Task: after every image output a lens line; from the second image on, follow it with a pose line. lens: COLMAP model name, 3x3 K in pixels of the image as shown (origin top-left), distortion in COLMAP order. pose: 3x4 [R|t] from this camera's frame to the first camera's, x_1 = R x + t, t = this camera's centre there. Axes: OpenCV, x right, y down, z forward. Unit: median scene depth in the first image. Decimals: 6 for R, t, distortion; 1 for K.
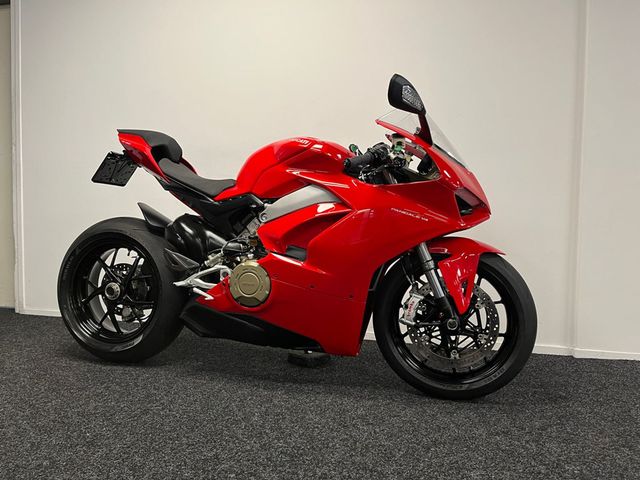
lens RADIAL K [[483.4, 0, 320.0], [0, 483.4, 240.0], [0, 0, 1]] dist [0.065078, -0.089842]
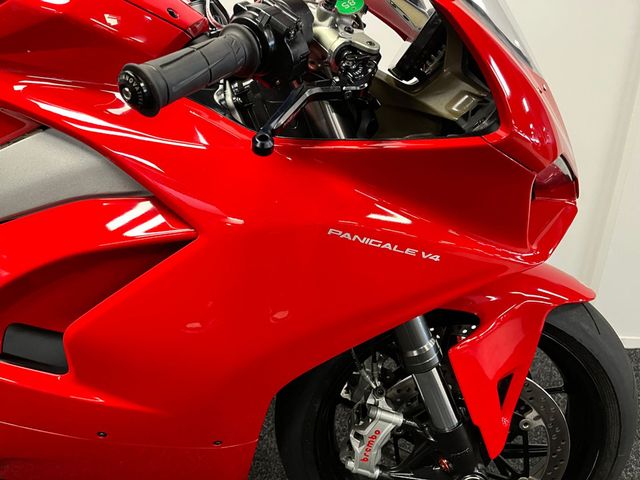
lens RADIAL K [[483.4, 0, 320.0], [0, 483.4, 240.0], [0, 0, 1]] dist [0.065078, -0.089842]
pose [[0.977927, -0.075872, 0.194685, 0.076811], [0.004620, 0.939368, 0.342879, -0.148568], [-0.208896, -0.334411, 0.918984, 0.662853]]
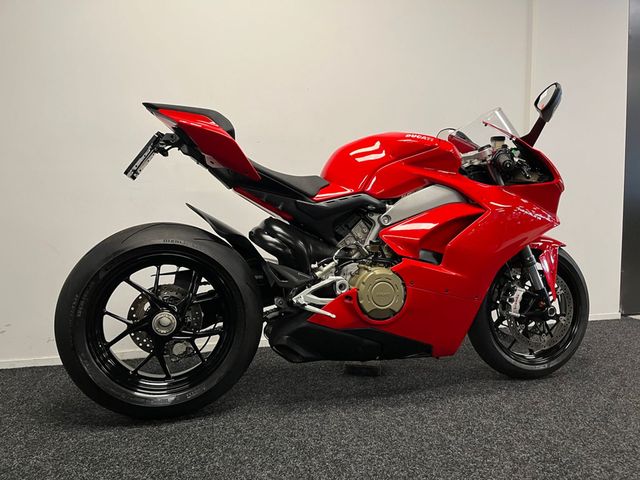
lens RADIAL K [[483.4, 0, 320.0], [0, 483.4, 240.0], [0, 0, 1]] dist [0.065078, -0.089842]
pose [[0.854093, -0.045805, 0.518099, -0.700226], [0.035420, 0.998924, 0.029924, -0.040772], [-0.518913, -0.007207, 0.854797, 0.291446]]
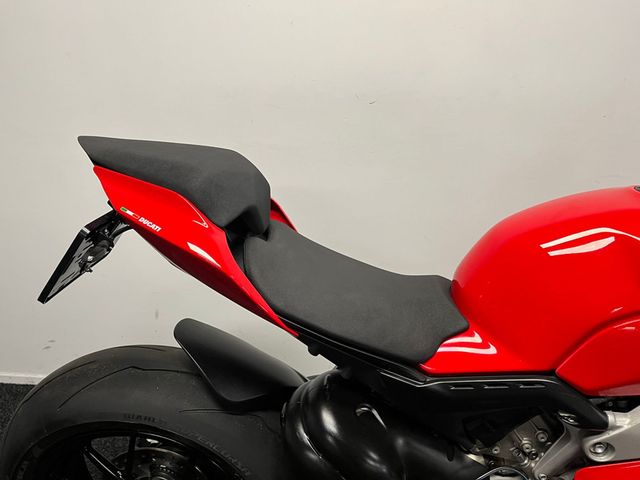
lens RADIAL K [[483.4, 0, 320.0], [0, 483.4, 240.0], [0, 0, 1]] dist [0.065078, -0.089842]
pose [[0.982538, -0.085290, 0.165360, -0.375397], [0.020717, 0.933369, 0.358321, -0.336741], [-0.184904, -0.348638, 0.918837, 0.761921]]
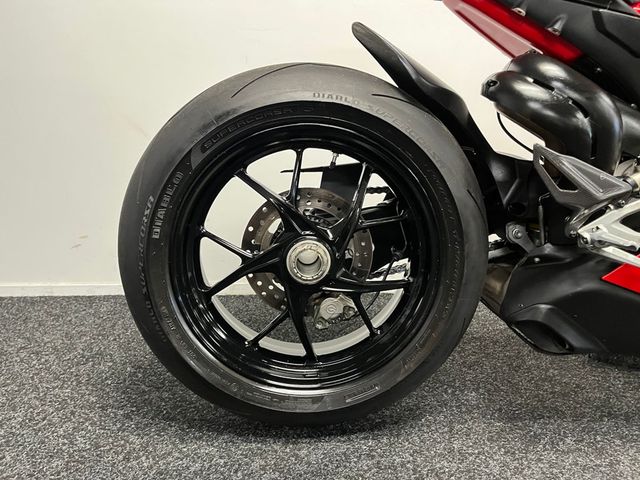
lens RADIAL K [[483.4, 0, 320.0], [0, 483.4, 240.0], [0, 0, 1]] dist [0.065078, -0.089842]
pose [[0.945159, -0.067219, 0.319617, -0.627260], [0.005755, 0.981868, 0.189478, 0.018819], [-0.326558, -0.177247, 0.928409, 0.754588]]
